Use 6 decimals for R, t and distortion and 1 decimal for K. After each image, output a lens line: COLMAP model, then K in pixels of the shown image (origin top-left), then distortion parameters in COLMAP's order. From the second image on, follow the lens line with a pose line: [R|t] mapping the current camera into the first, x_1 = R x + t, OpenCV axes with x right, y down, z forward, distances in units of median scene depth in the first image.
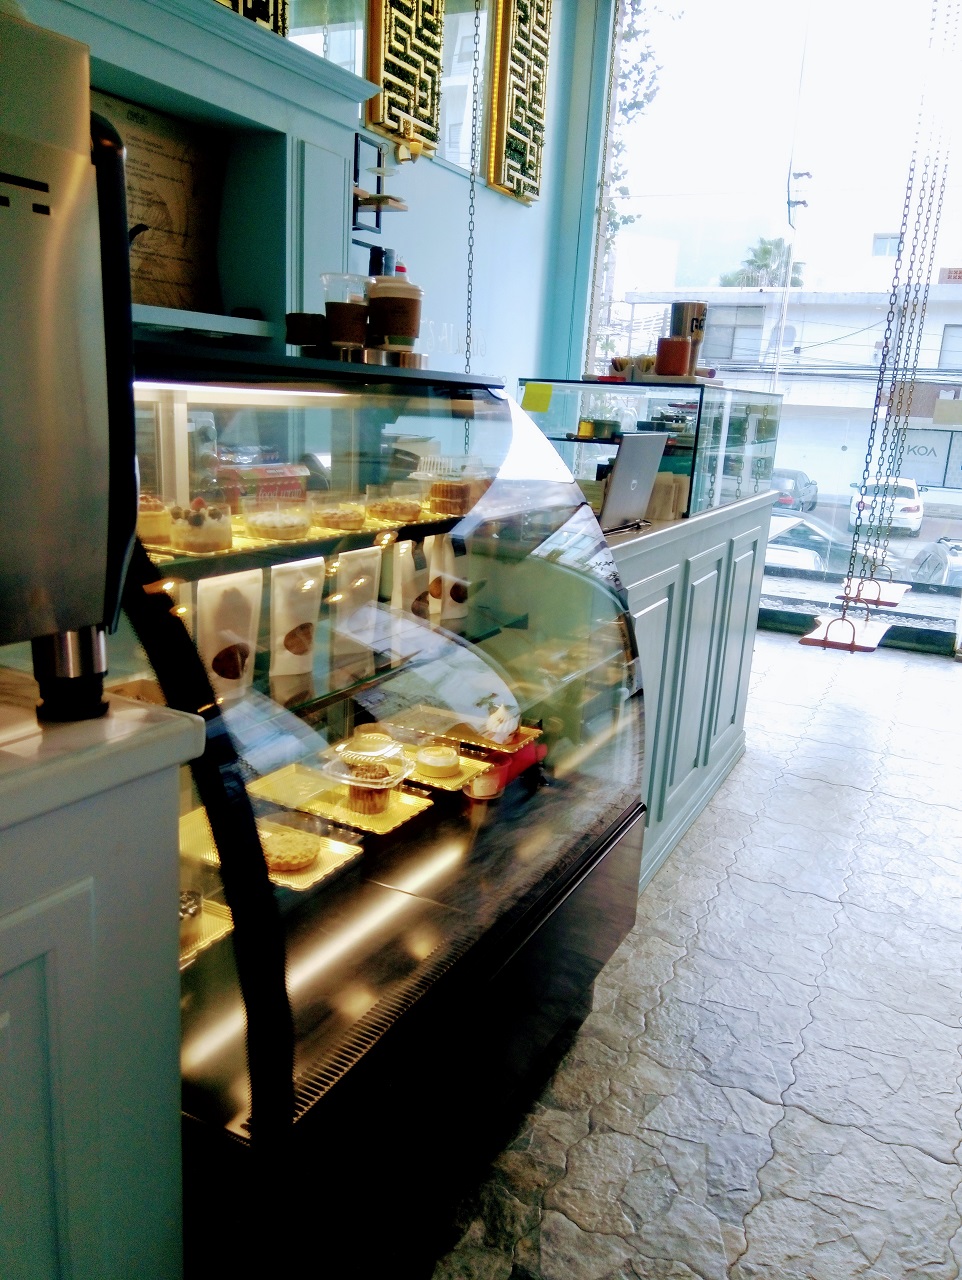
lens RADIAL K [[978.4, 0, 481.0], [0, 978.4, 640.0], [0, 0, 1]] dist [0.124904, -0.201015]
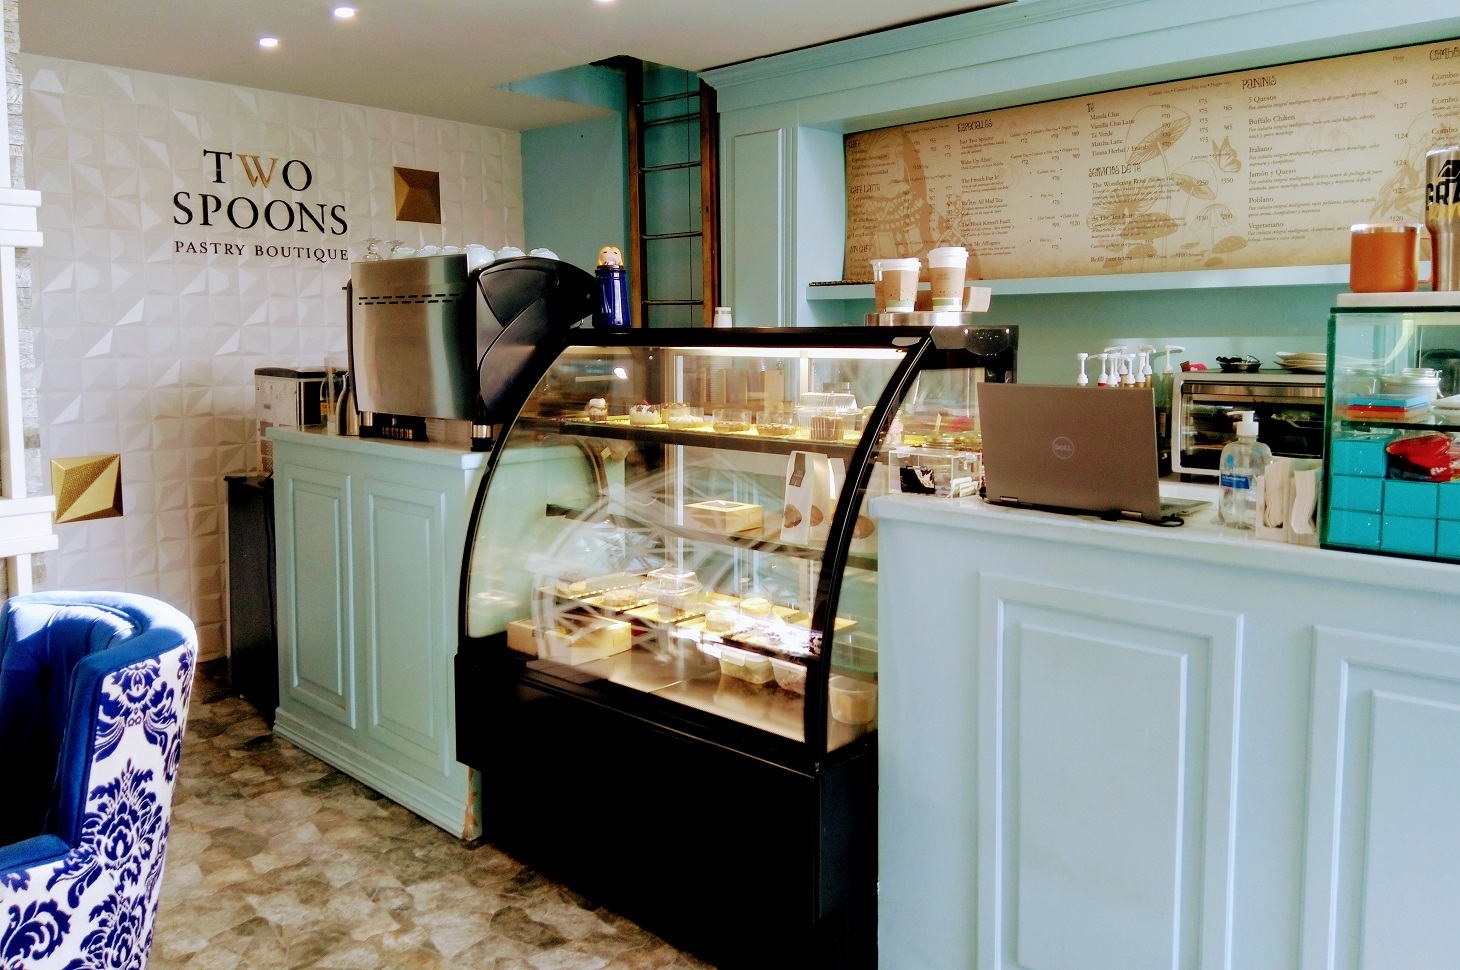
lens RADIAL K [[1090.9, 0, 730.1], [0, 1090.9, 436.4], [0, 0, 1]] dist [0.094974, -0.163446]
pose [[-0.261445, 0.038098, -0.964466, 0.708983], [-0.243746, 0.964229, 0.104162, -0.136251], [0.933935, 0.262317, -0.242807, 0.679946]]
